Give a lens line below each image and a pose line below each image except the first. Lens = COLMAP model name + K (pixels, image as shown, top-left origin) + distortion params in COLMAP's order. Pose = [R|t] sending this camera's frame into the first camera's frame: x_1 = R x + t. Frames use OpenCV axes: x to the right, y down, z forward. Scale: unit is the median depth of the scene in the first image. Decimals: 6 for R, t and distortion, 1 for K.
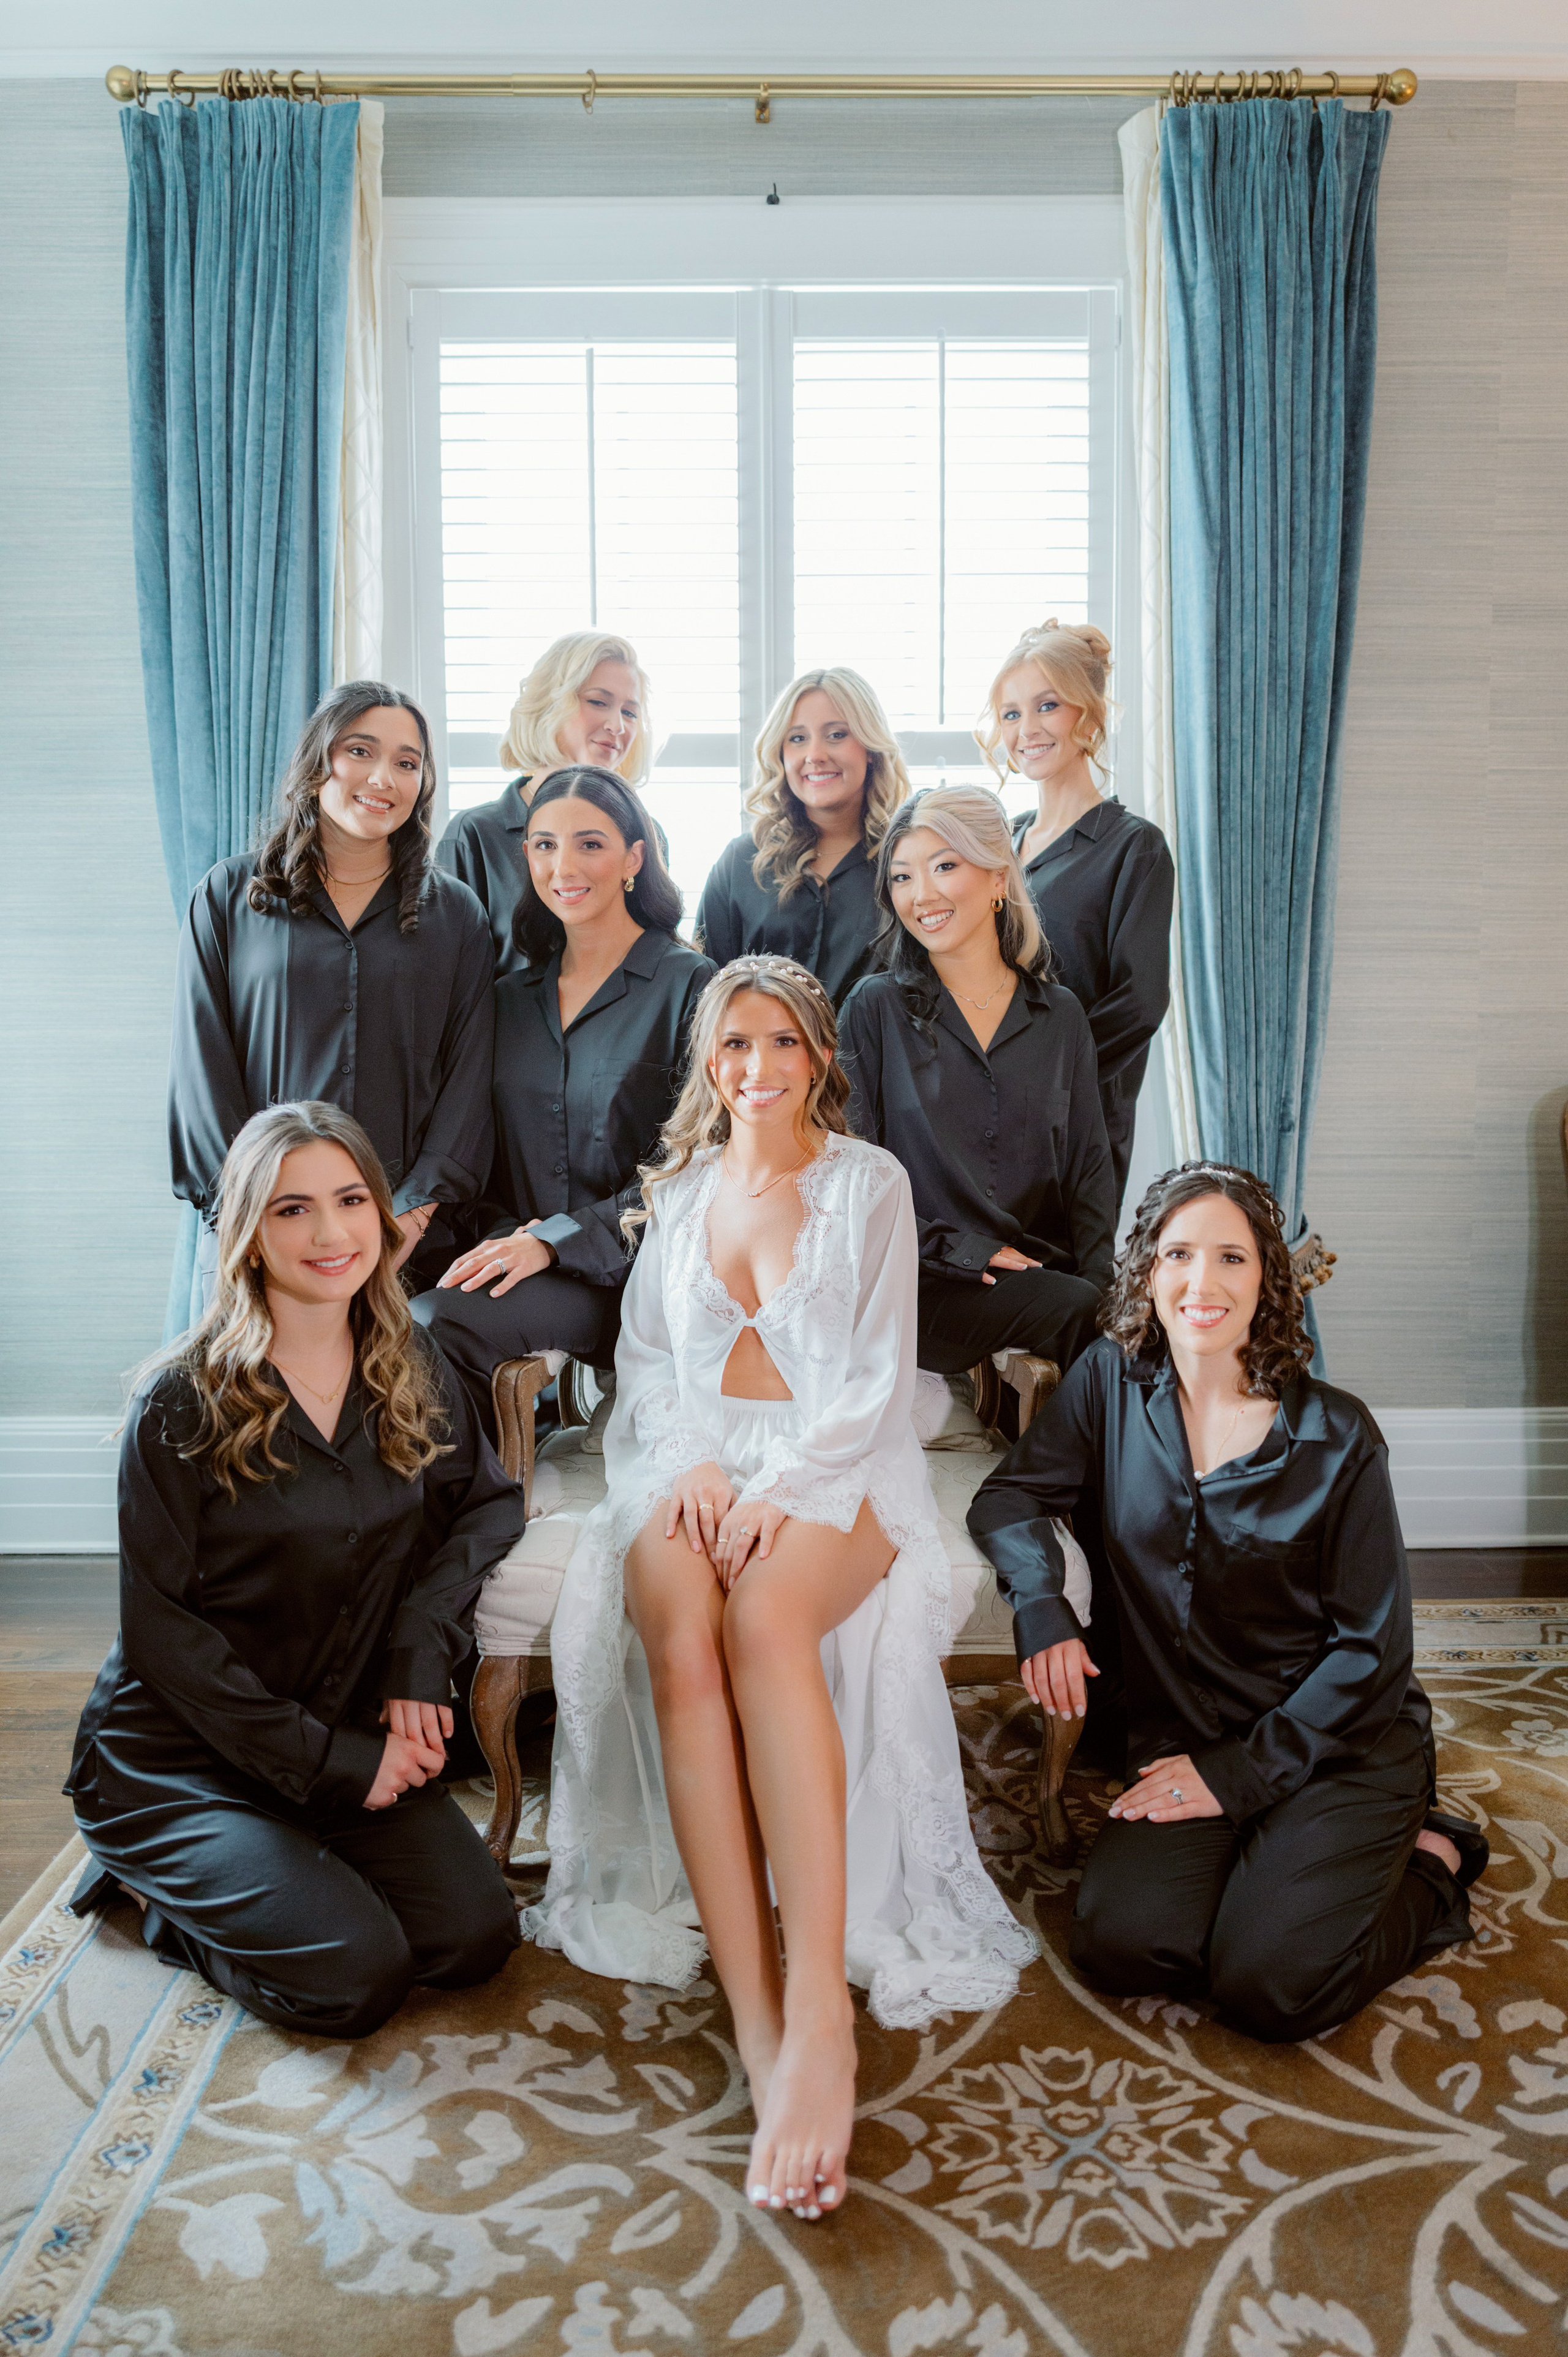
lens RADIAL K [[1757.3, 0, 776.9], [0, 1757.3, 1150.8], [0, 0, 1]] dist [-0.025888, 0.047266]
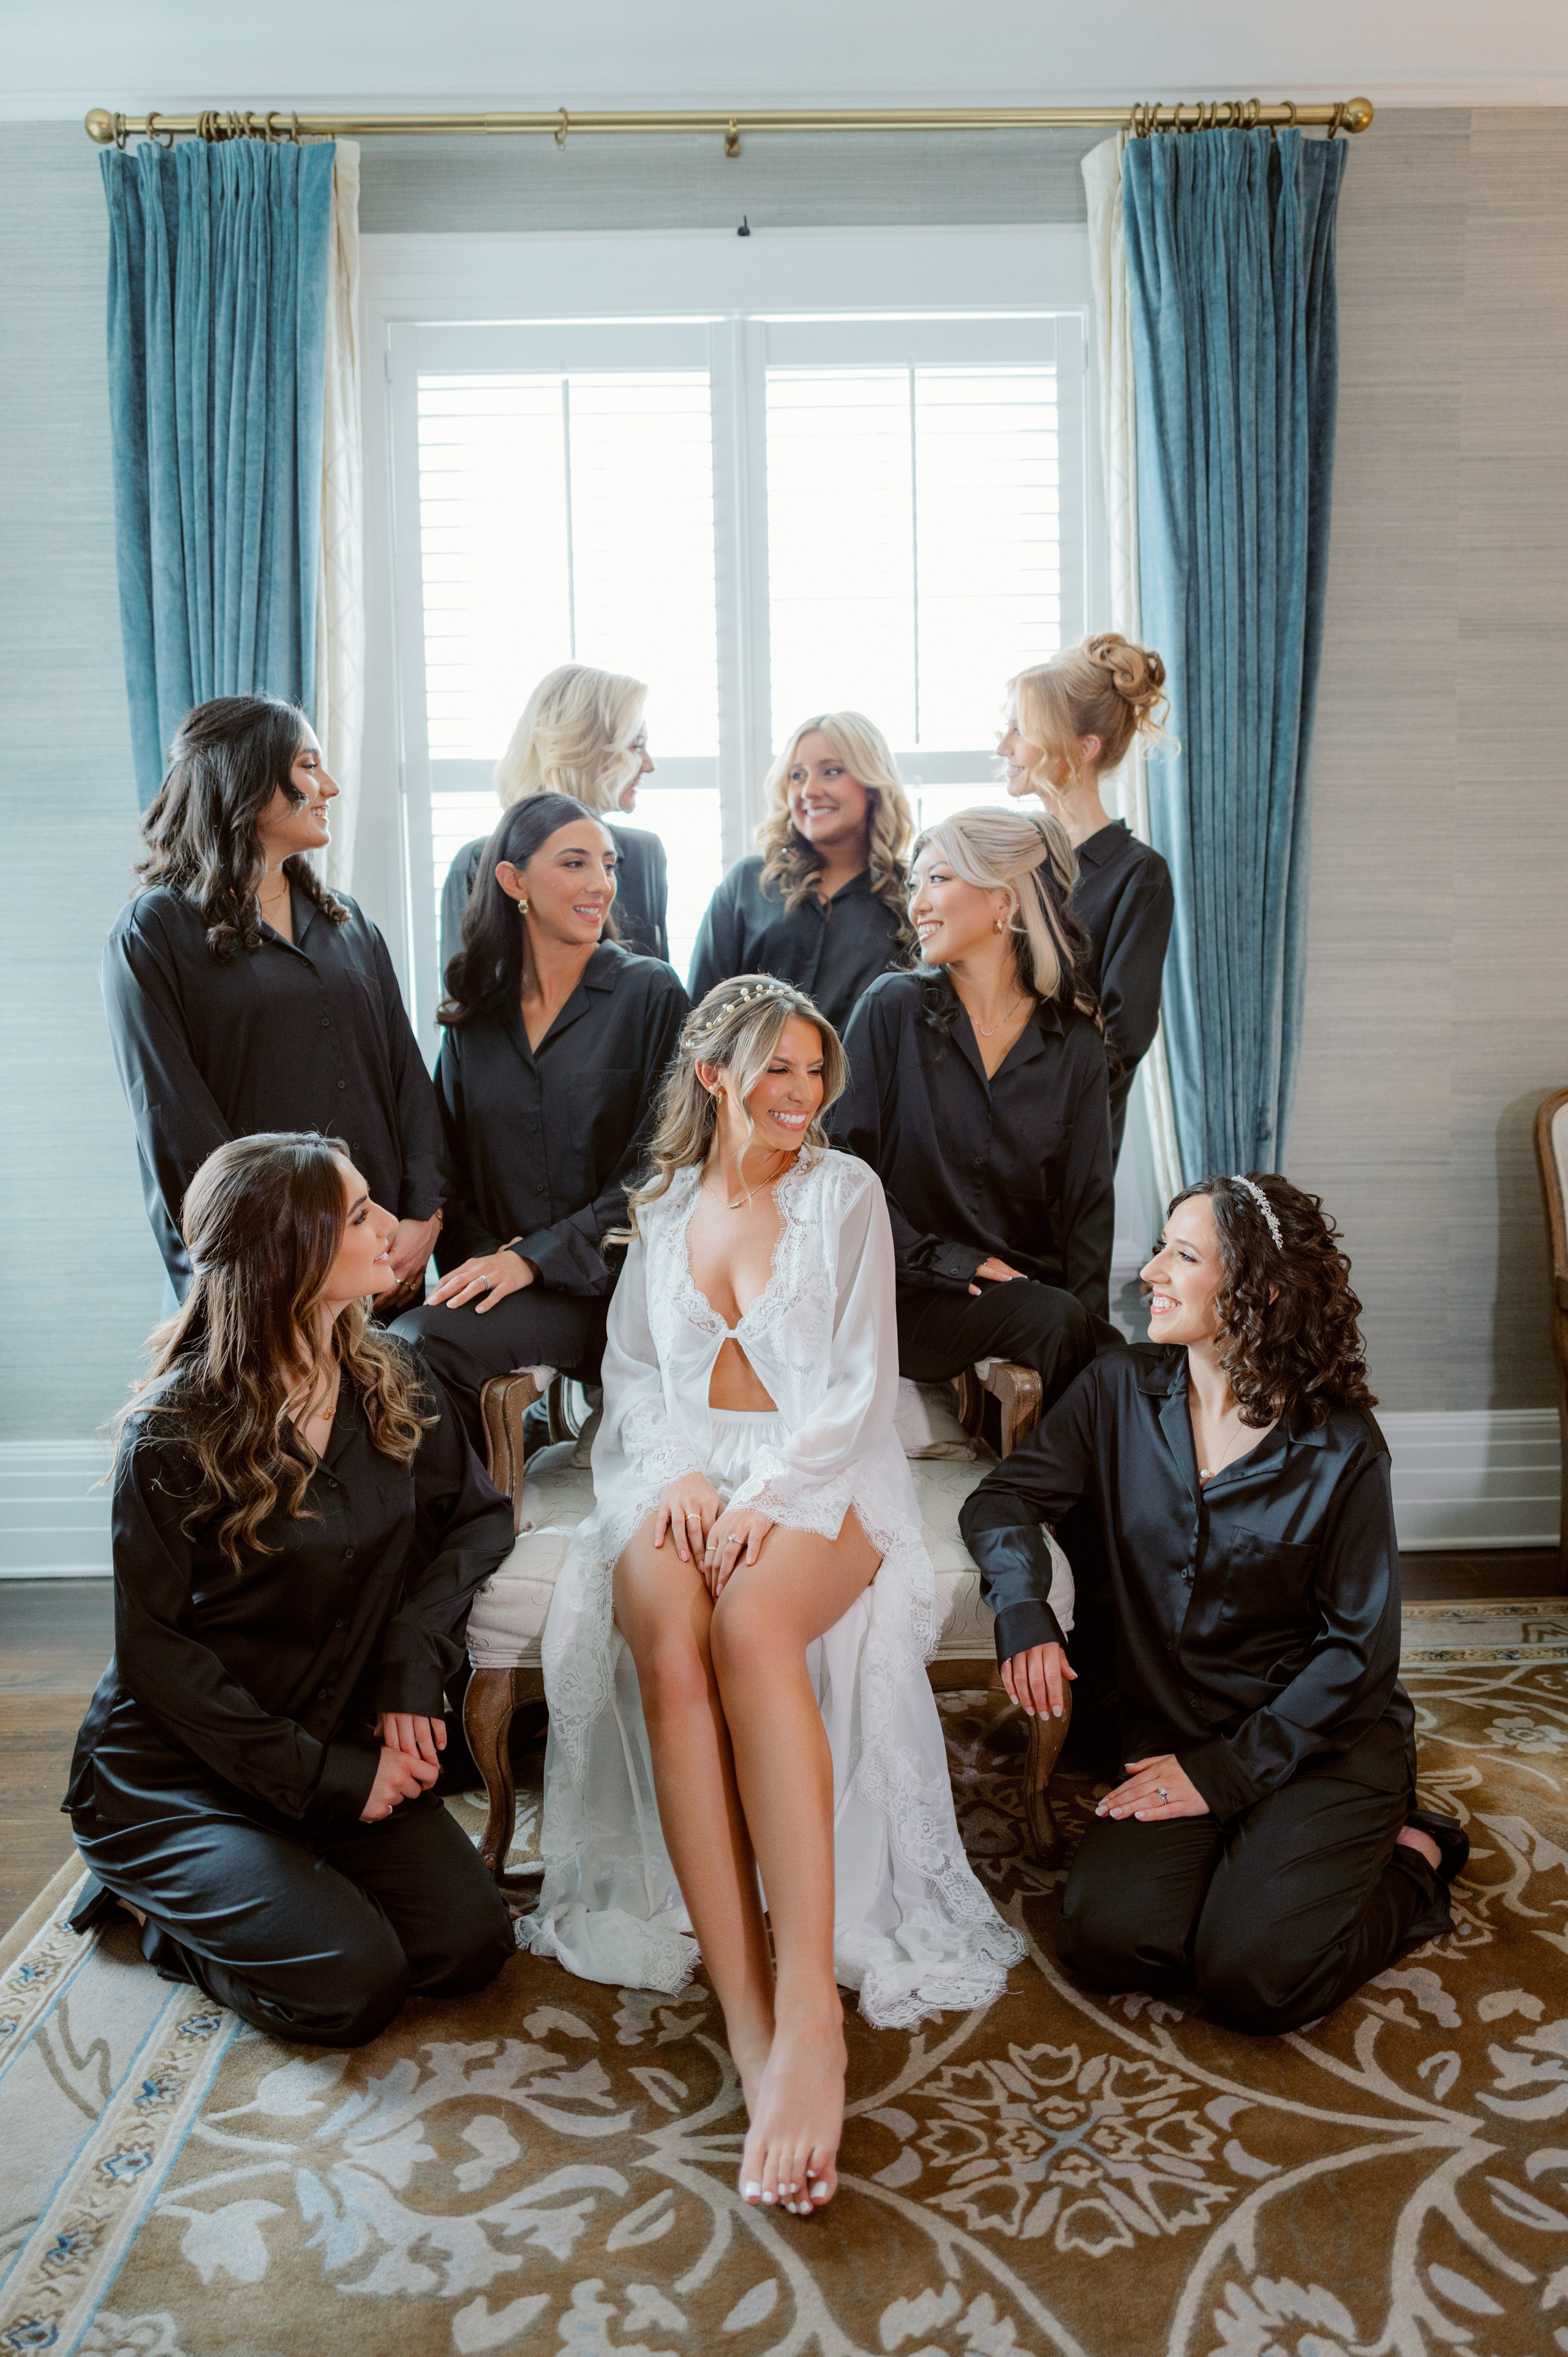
lens RADIAL K [[1757.3, 0, 776.9], [0, 1757.3, 1150.8], [0, 0, 1]] dist [-0.025888, 0.047266]
pose [[0.999880, -0.014521, 0.005406, 0.006608], [0.014576, 0.999842, -0.010221, 0.002019], [-0.005257, 0.010299, 0.999933, -0.020097]]
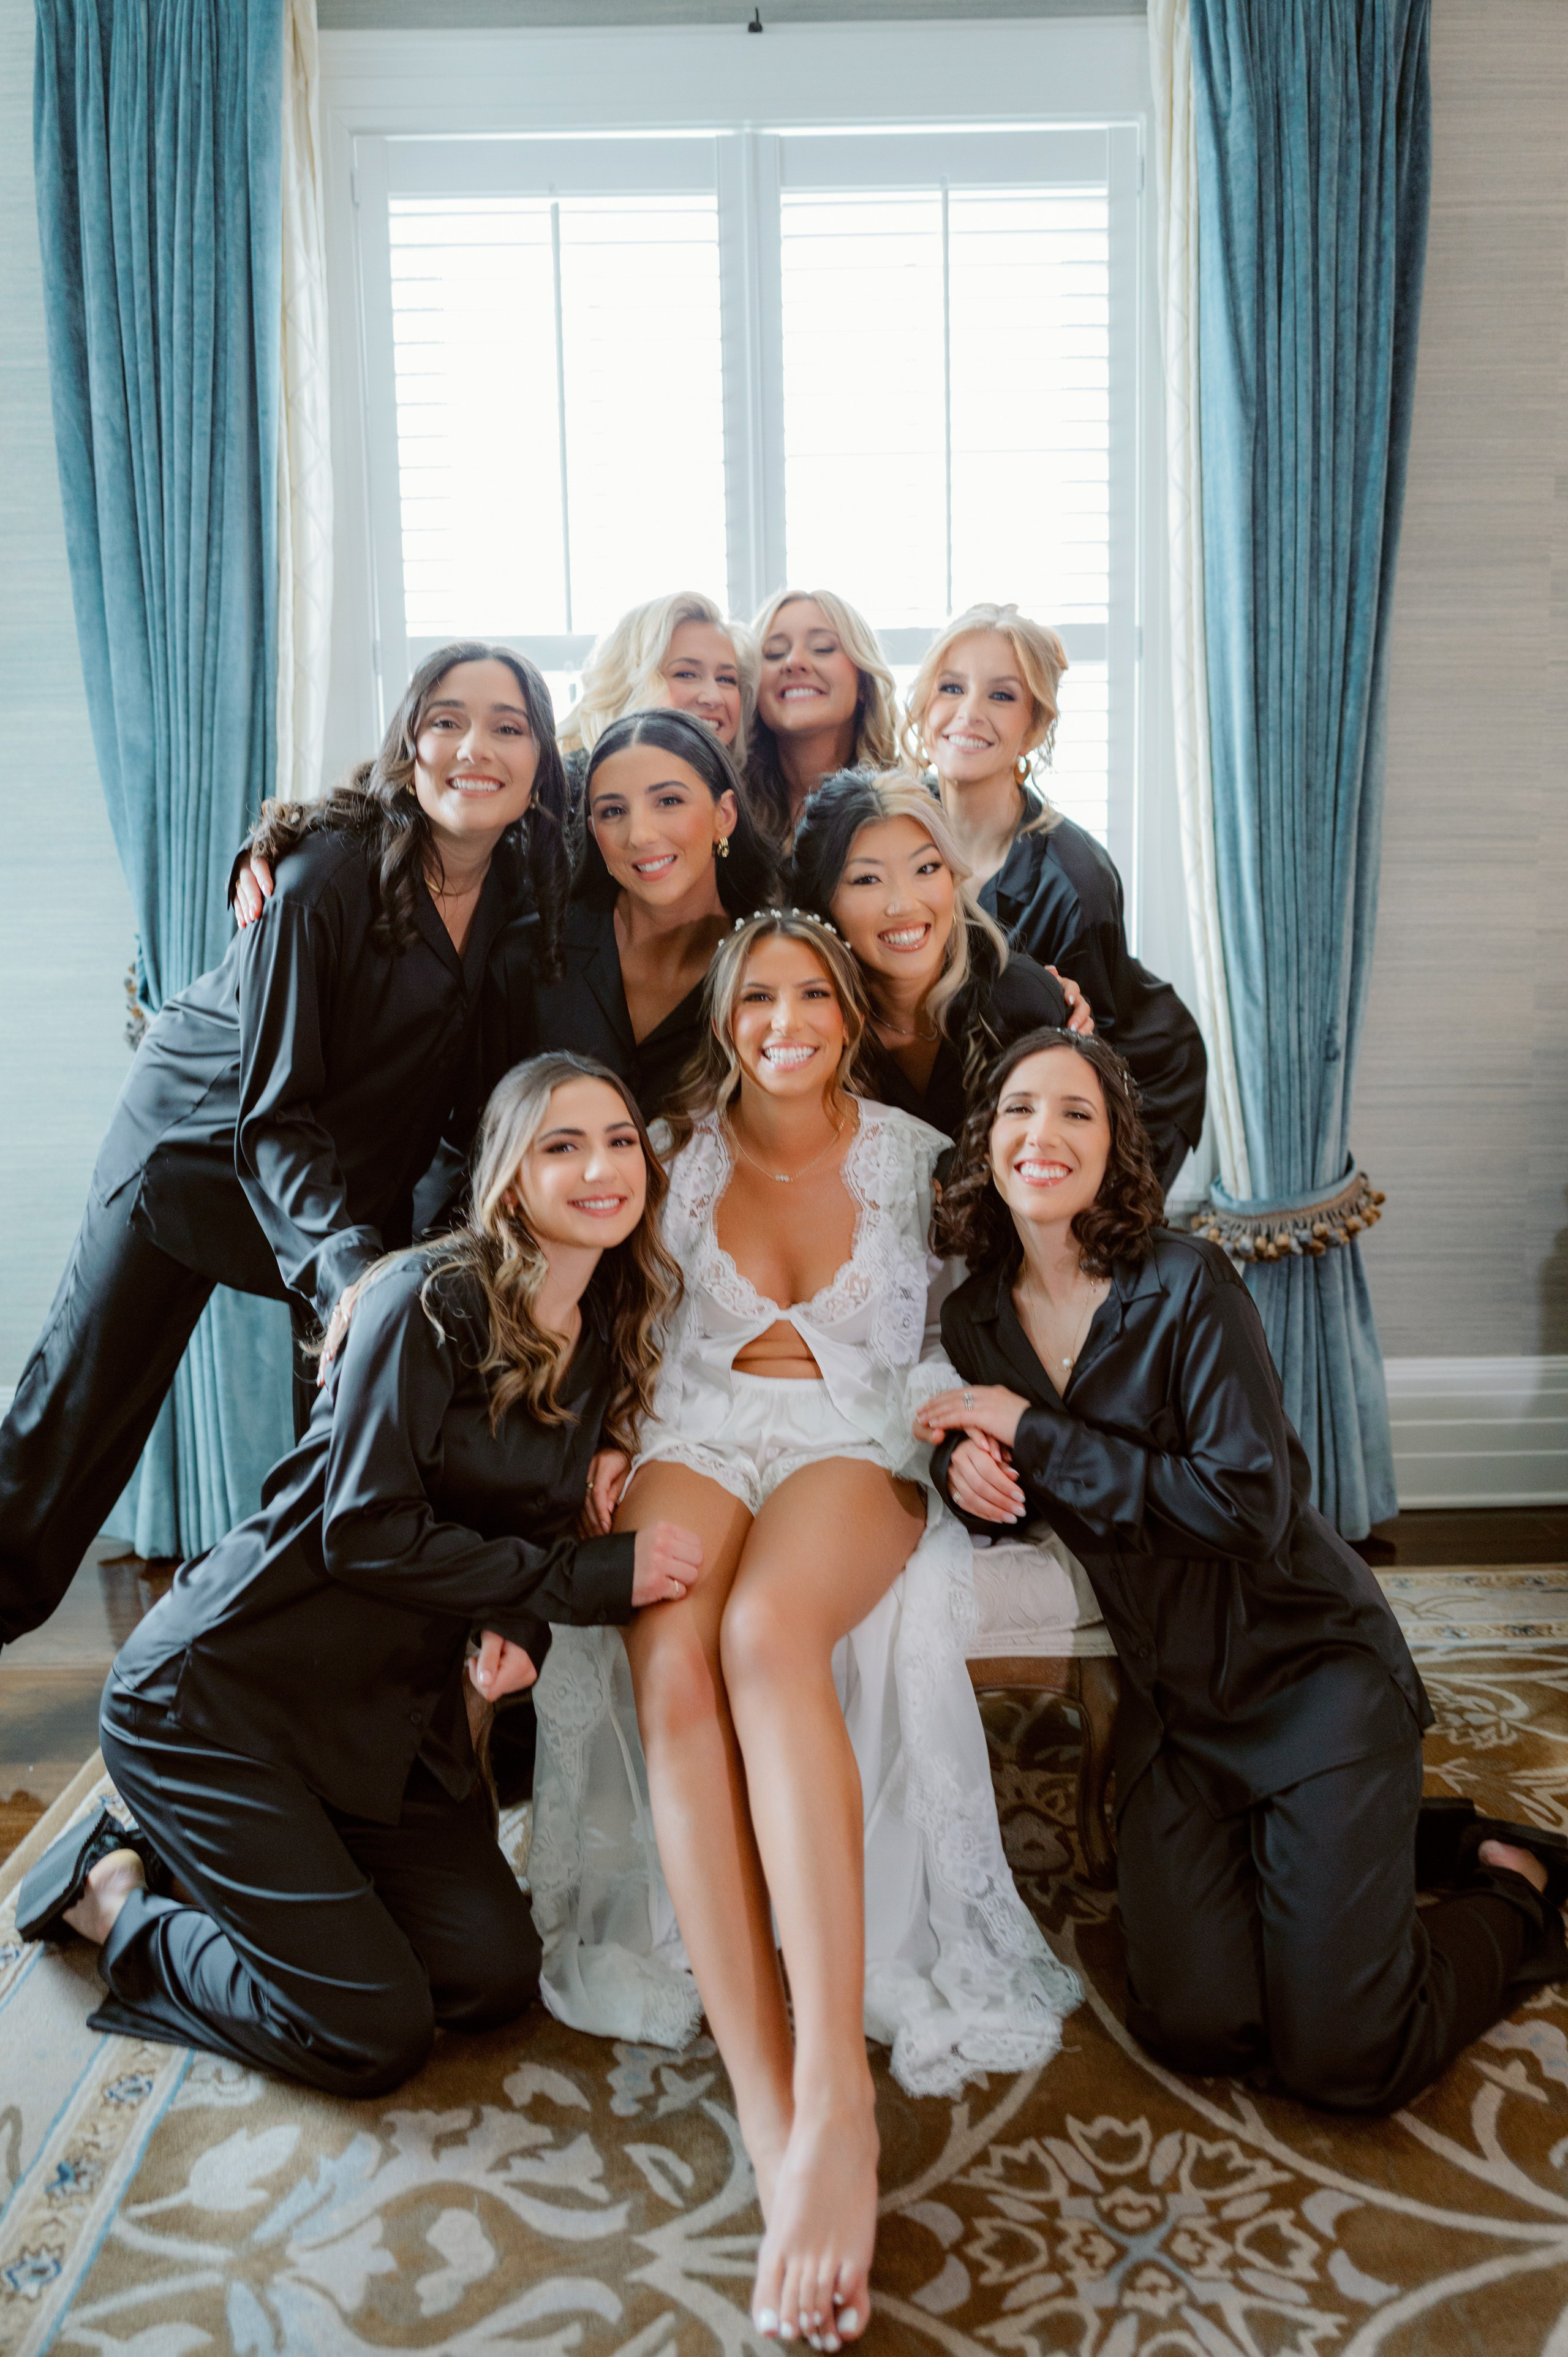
lens RADIAL K [[1757.3, 0, 776.9], [0, 1757.3, 1150.8], [0, 0, 1]] dist [-0.025888, 0.047266]
pose [[0.999893, -0.014540, -0.001308, 0.002809], [0.014578, 0.999213, 0.036880, -0.003663], [0.000771, -0.036895, 0.999319, 0.144690]]
